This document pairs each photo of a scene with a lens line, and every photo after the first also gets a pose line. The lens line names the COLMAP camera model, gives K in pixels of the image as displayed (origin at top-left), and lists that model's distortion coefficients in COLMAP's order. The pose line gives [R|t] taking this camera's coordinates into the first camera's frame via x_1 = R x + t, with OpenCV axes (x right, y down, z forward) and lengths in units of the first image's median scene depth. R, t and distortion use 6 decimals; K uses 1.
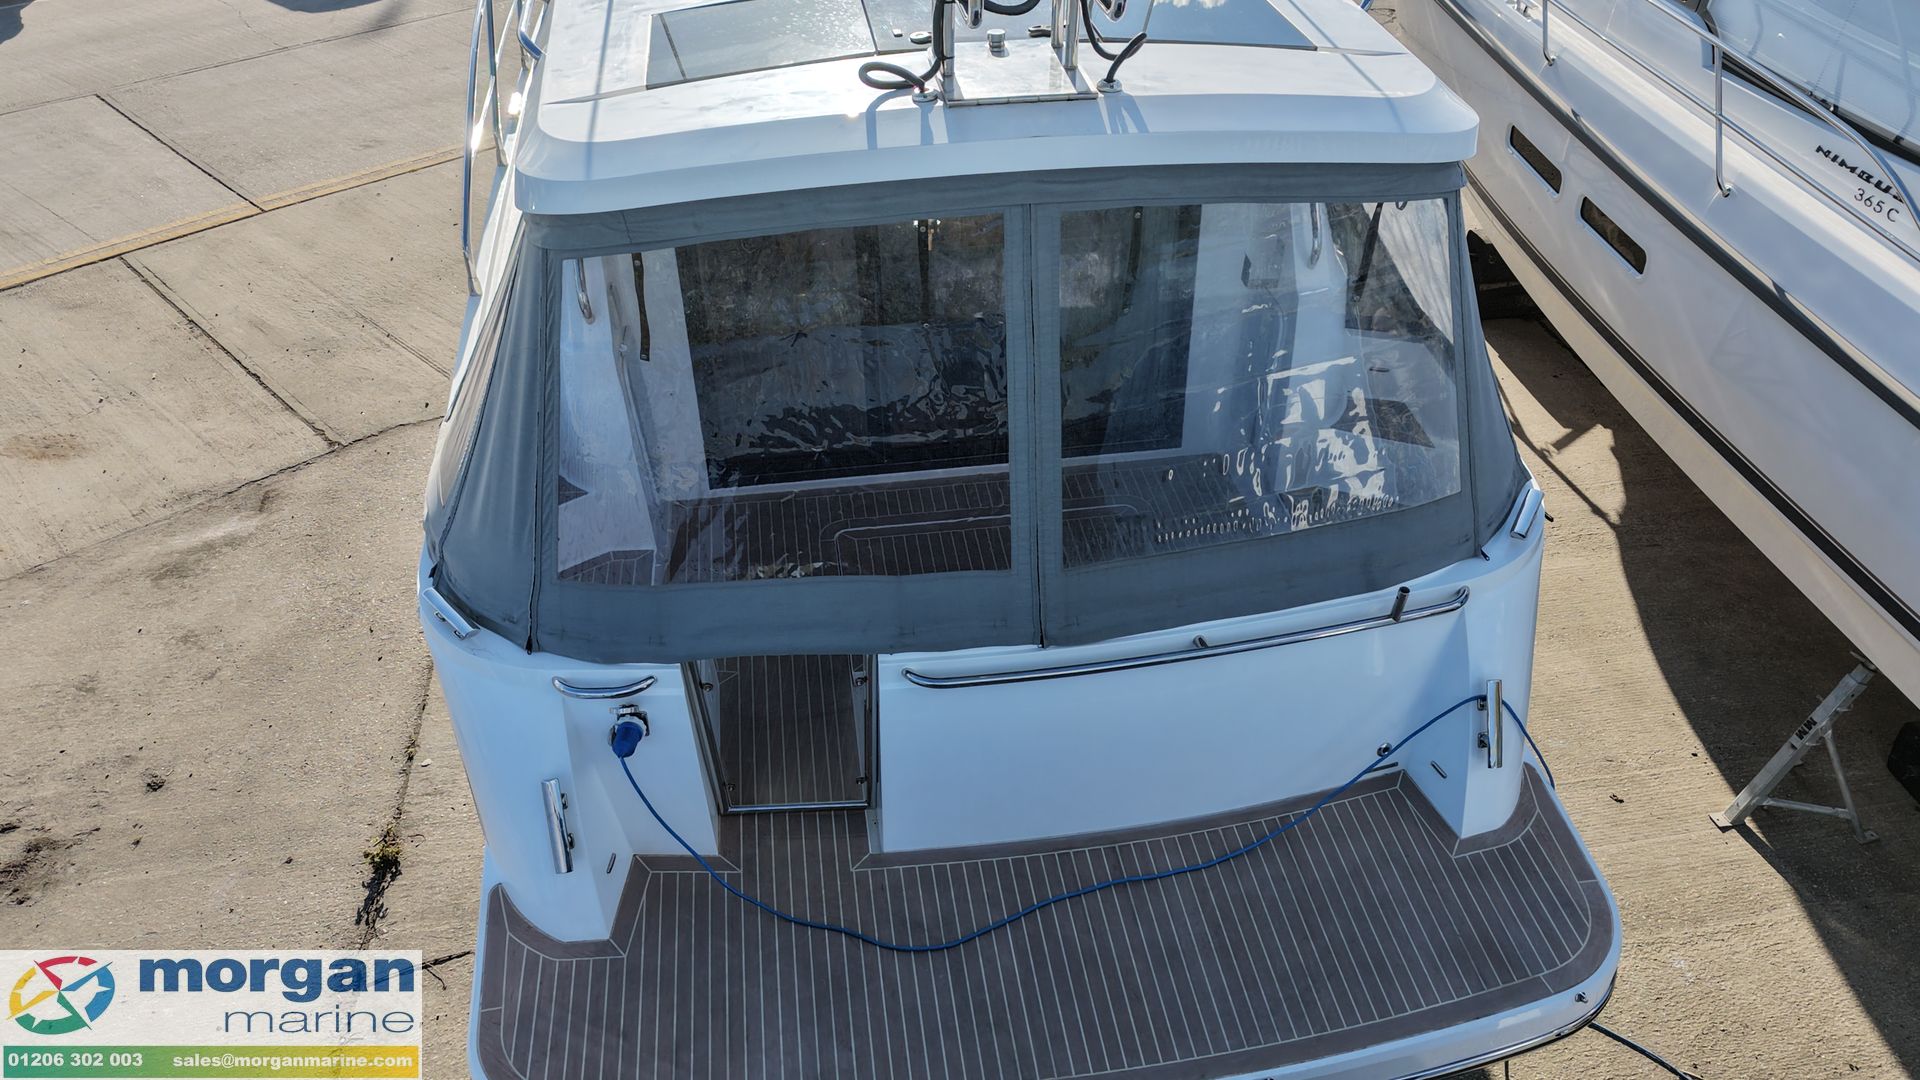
lens RADIAL K [[1397.0, 0, 964.5], [0, 1397.0, 534.8], [0, 0, 1]] dist [0.072938, -0.051656]
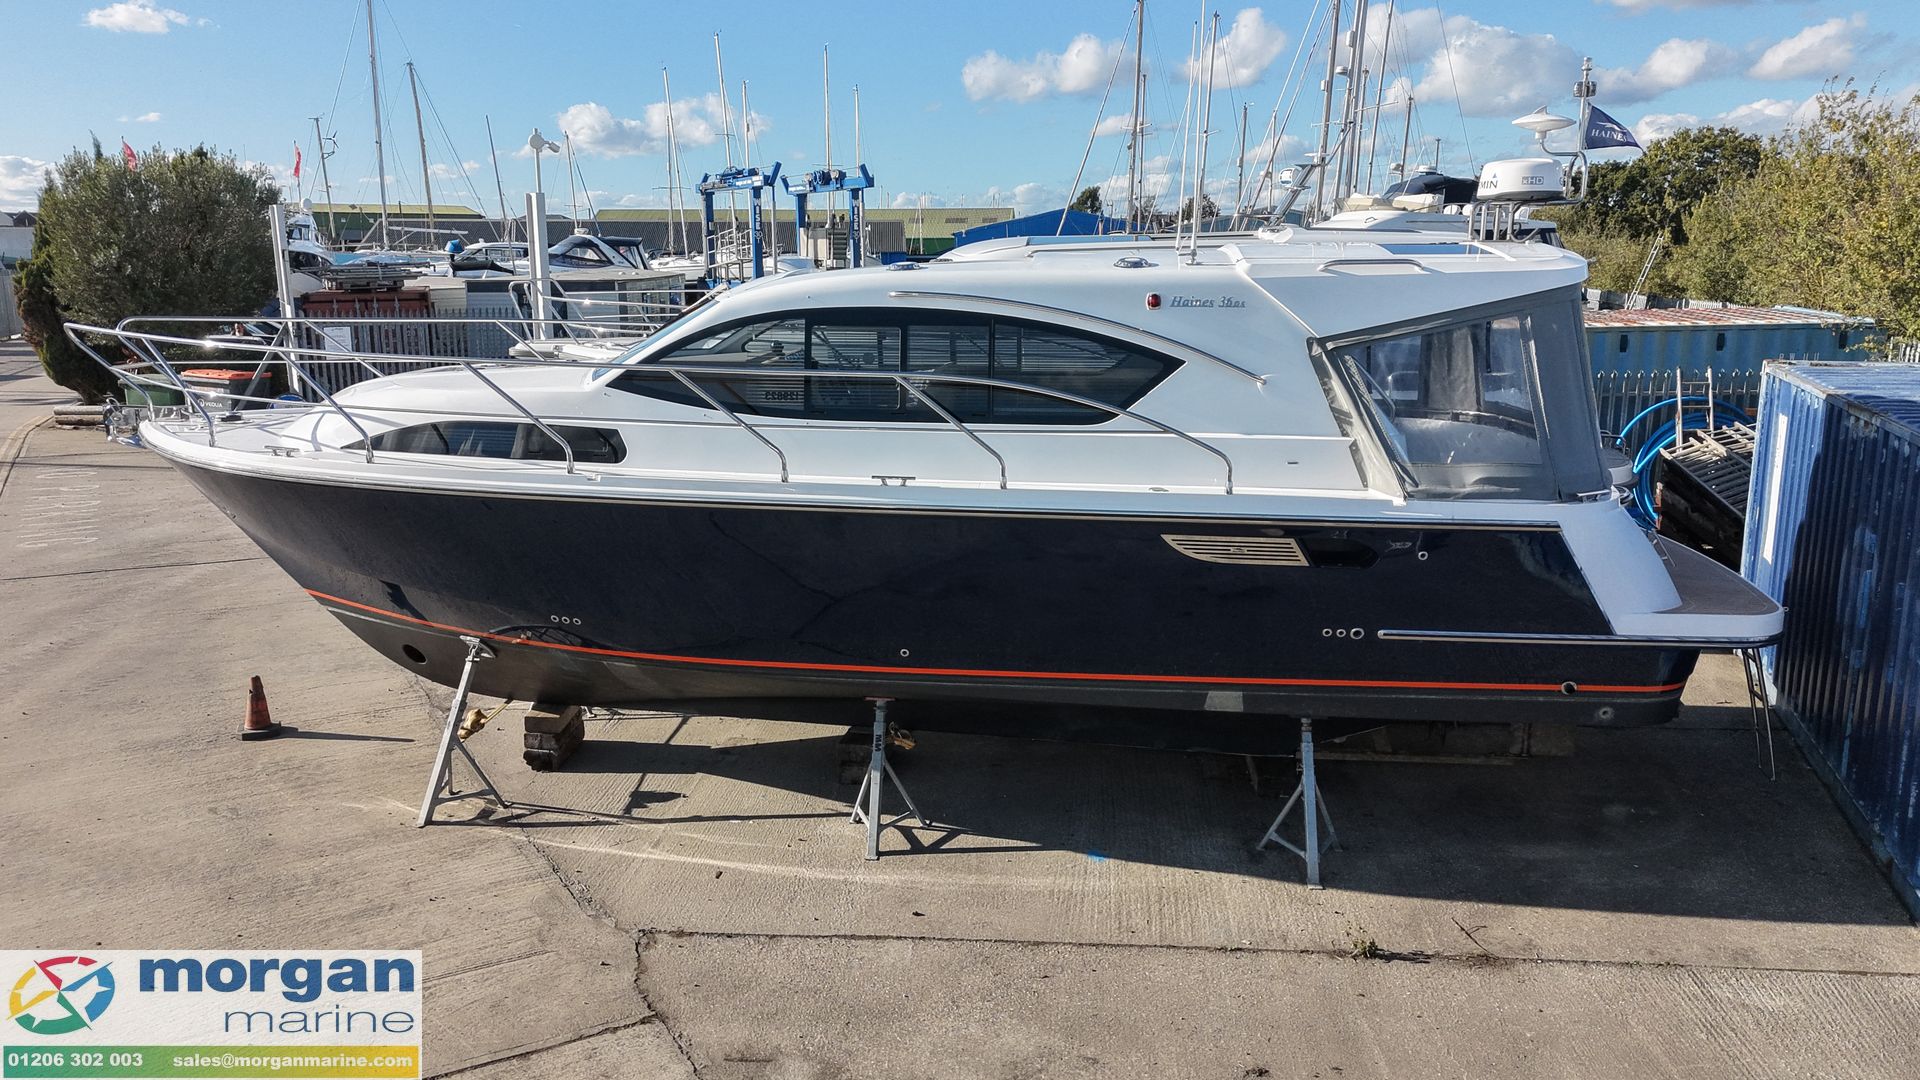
lens RADIAL K [[1405.7, 0, 964.6], [0, 1405.7, 538.9], [0, 0, 1]] dist [0.048021, -0.008707]
pose [[0.242168, -0.187833, 0.951879, -1.198748], [0.580395, 0.814231, 0.013013, -0.206331], [-0.777494, 0.549314, 0.306198, 0.531480]]
